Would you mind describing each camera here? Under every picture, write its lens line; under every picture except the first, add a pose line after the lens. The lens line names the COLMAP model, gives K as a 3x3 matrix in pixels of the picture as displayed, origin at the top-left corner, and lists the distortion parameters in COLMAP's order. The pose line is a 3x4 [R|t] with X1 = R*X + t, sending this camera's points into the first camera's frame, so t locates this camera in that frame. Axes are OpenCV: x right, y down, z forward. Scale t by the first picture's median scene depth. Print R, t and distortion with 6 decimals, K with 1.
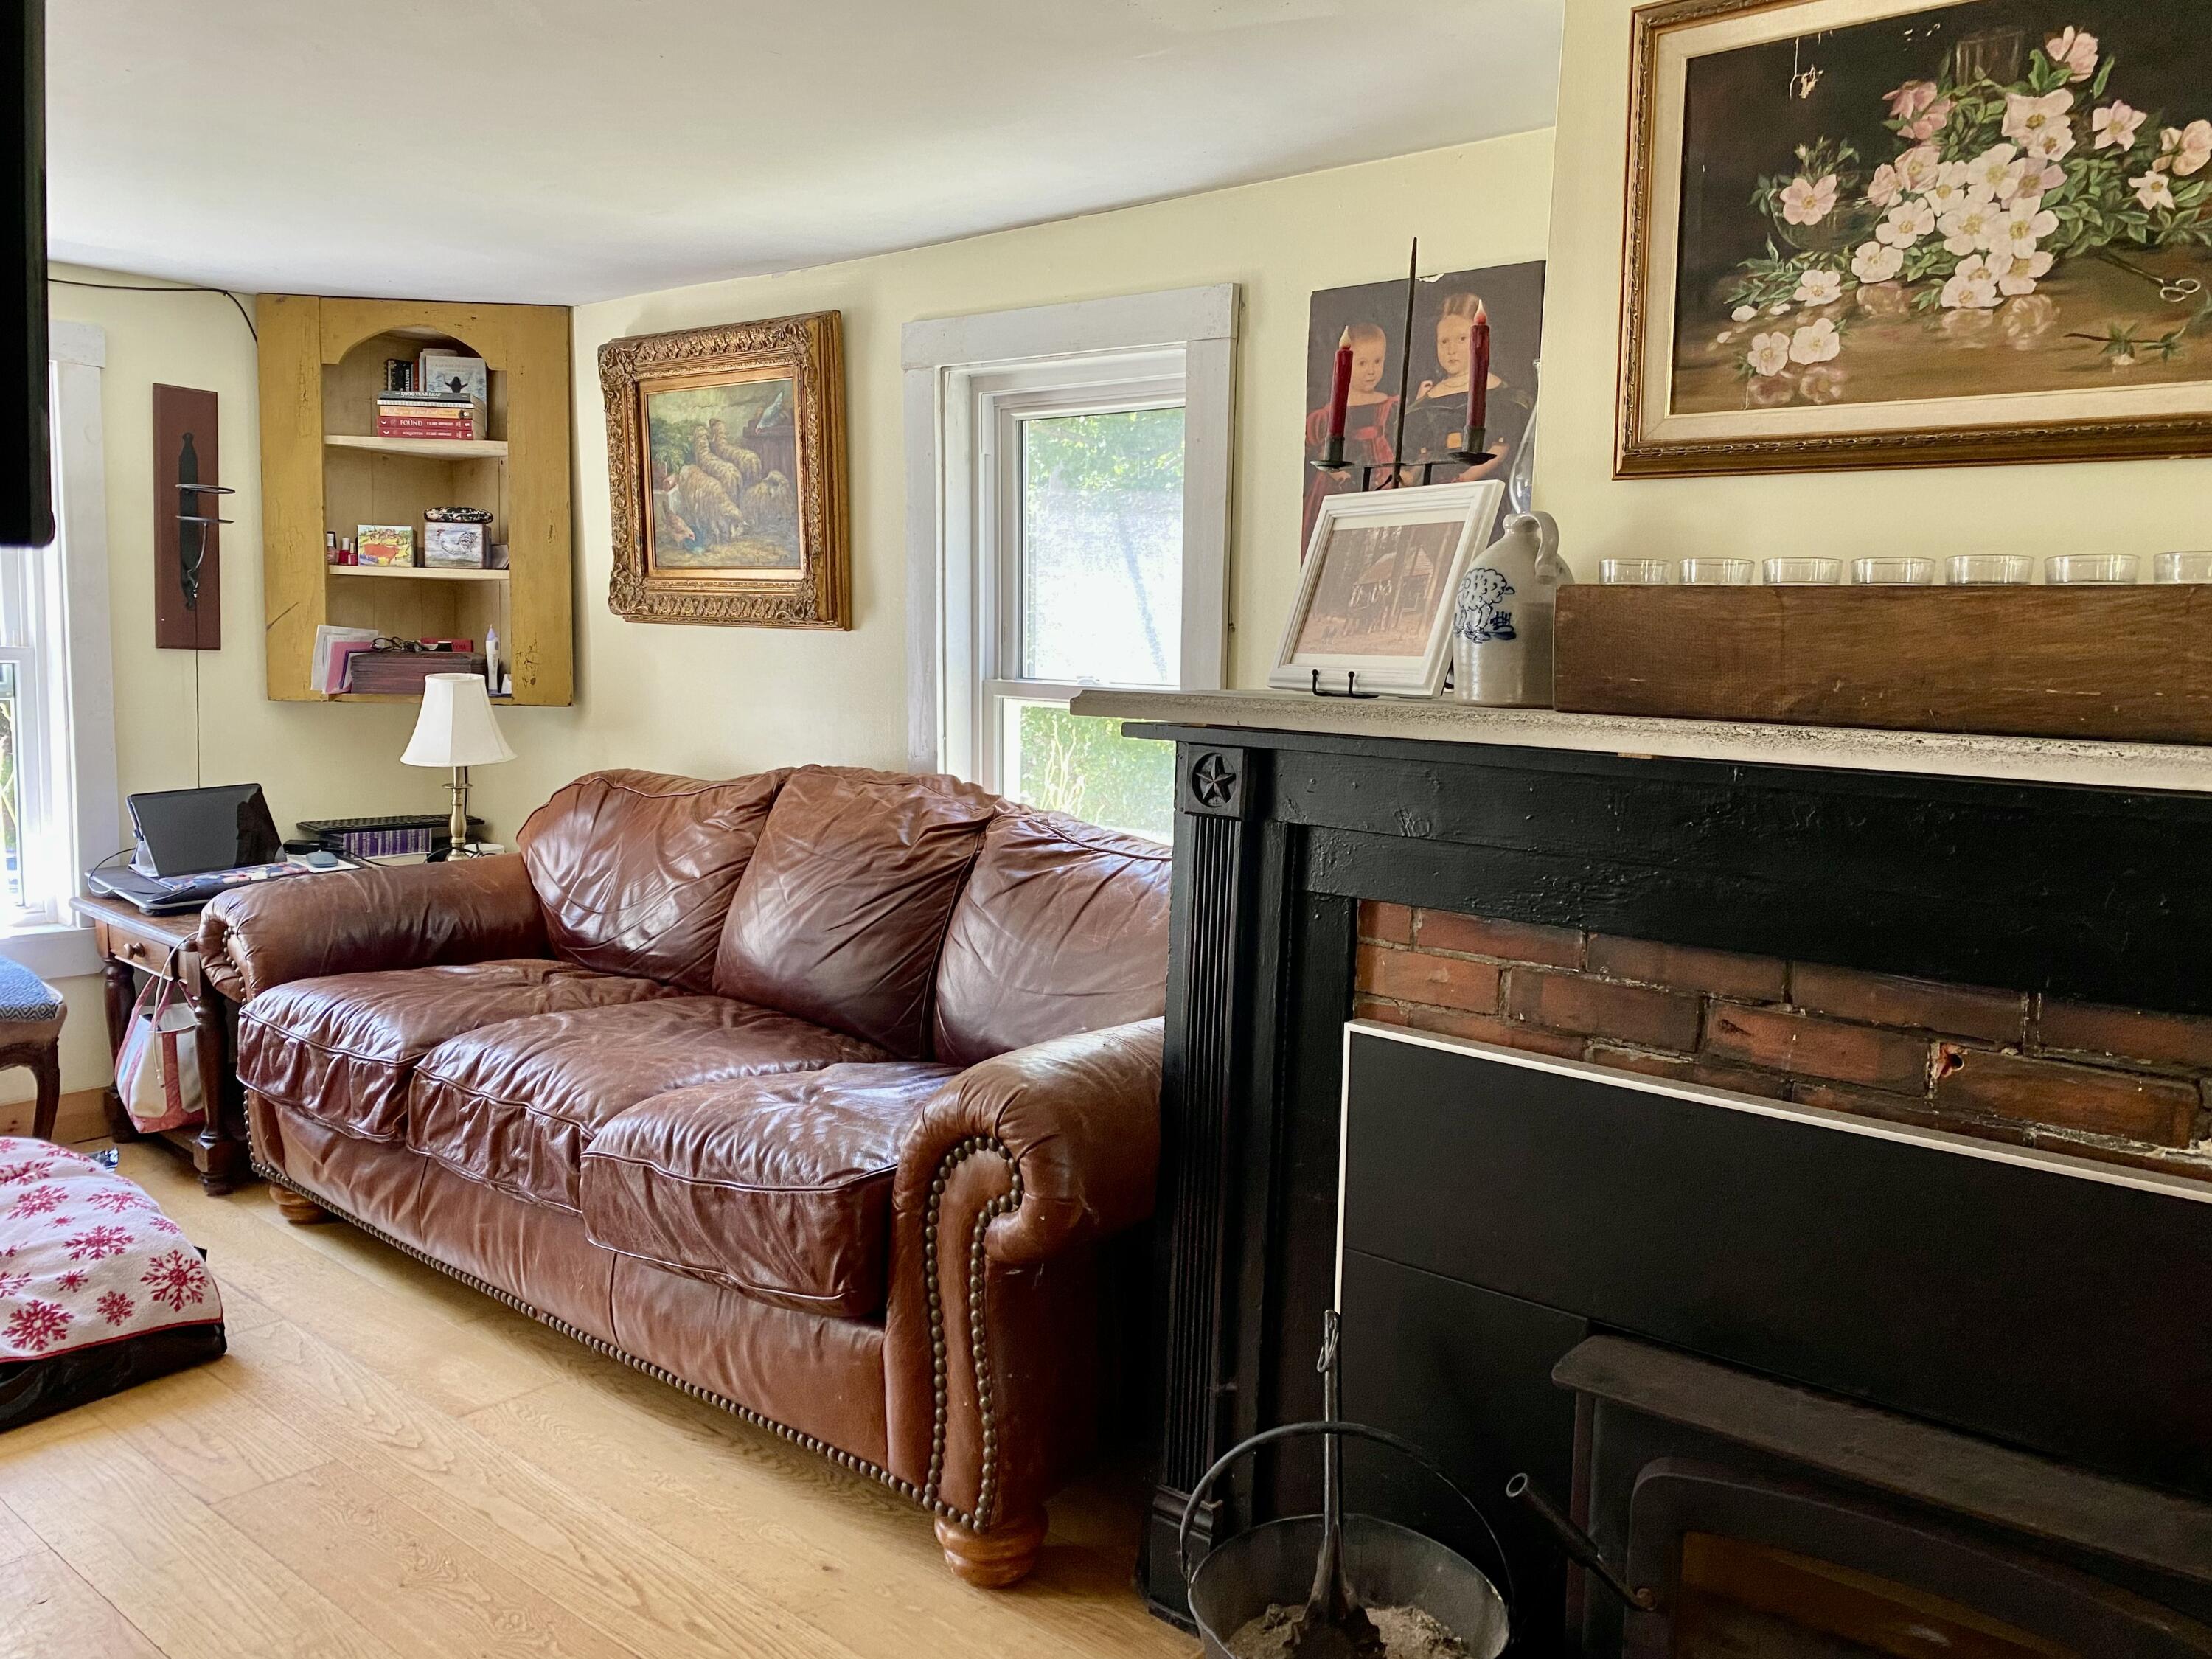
lens RADIAL K [[1693.1, 0, 1106.6], [0, 1693.1, 784.1], [0, 0, 1]] dist [0.004188, 0.002899]
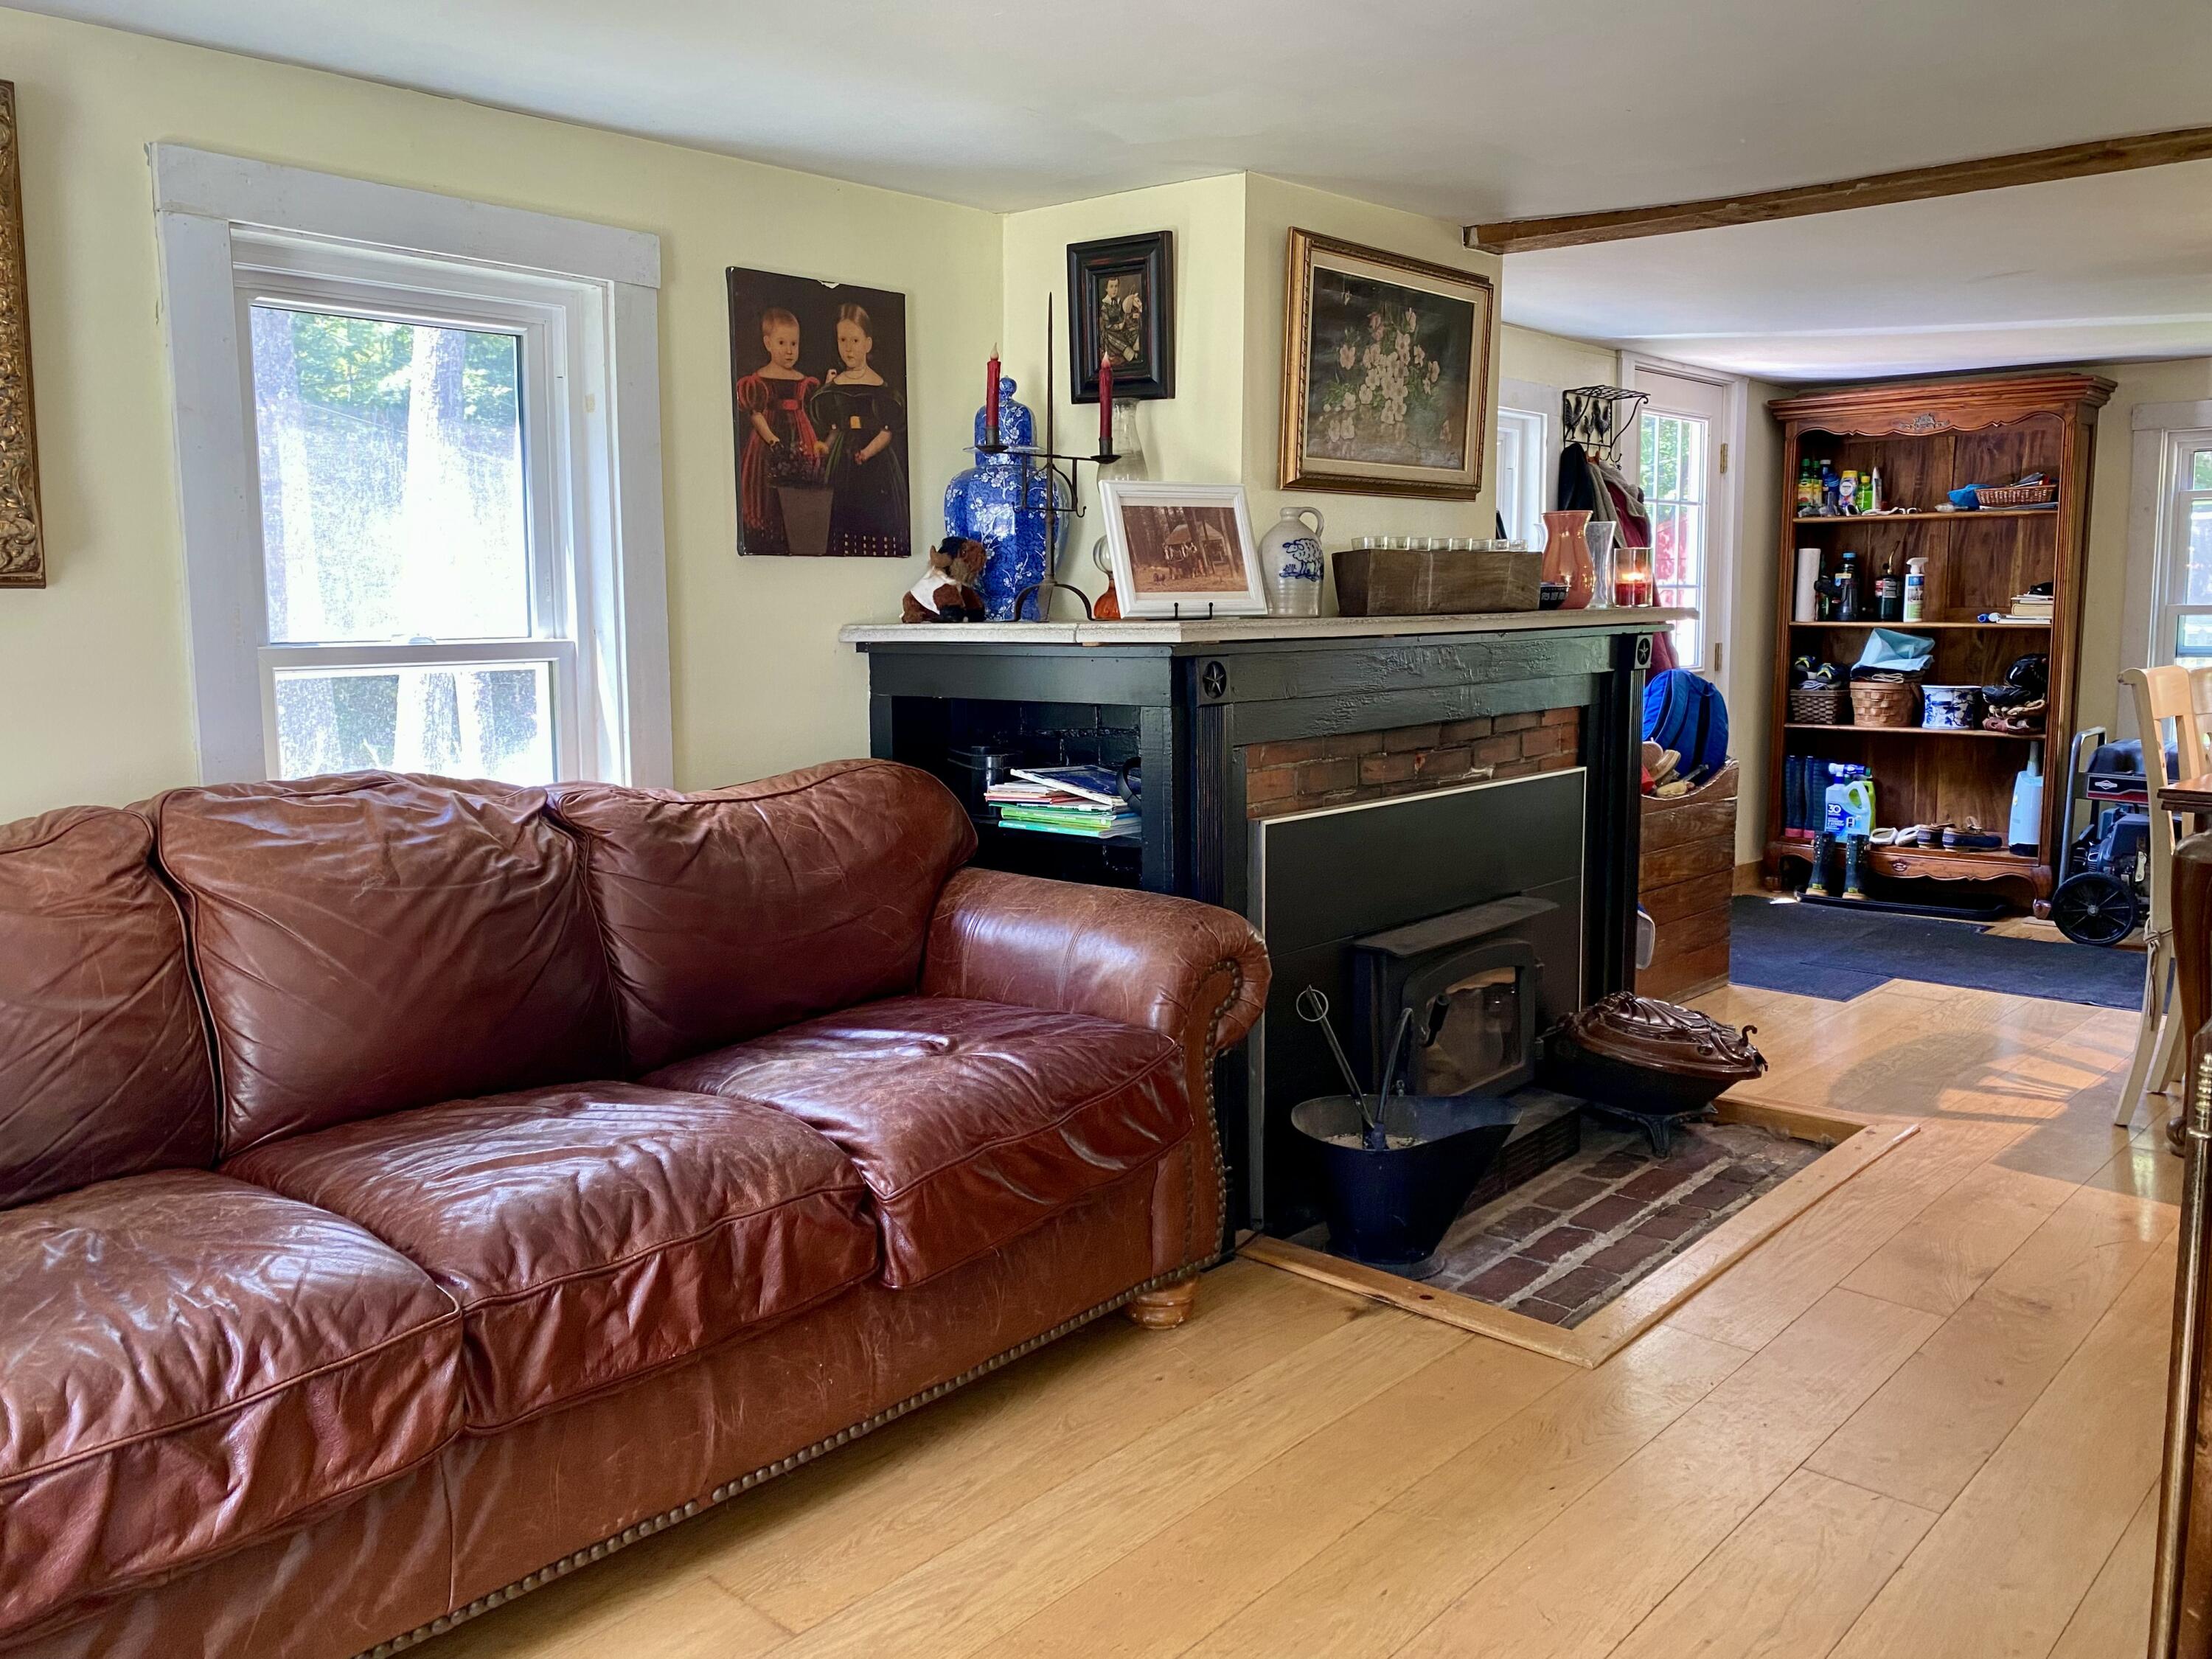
lens RADIAL K [[1684.9, 0, 1099.9], [0, 1684.9, 797.9], [0, 0, 1]] dist [0.136932, -0.387907]
pose [[0.046779, -0.141239, 0.988870, -1.230831], [0.098438, 0.985787, 0.136142, -0.096419], [-0.994043, 0.090974, 0.060018, 0.895856]]
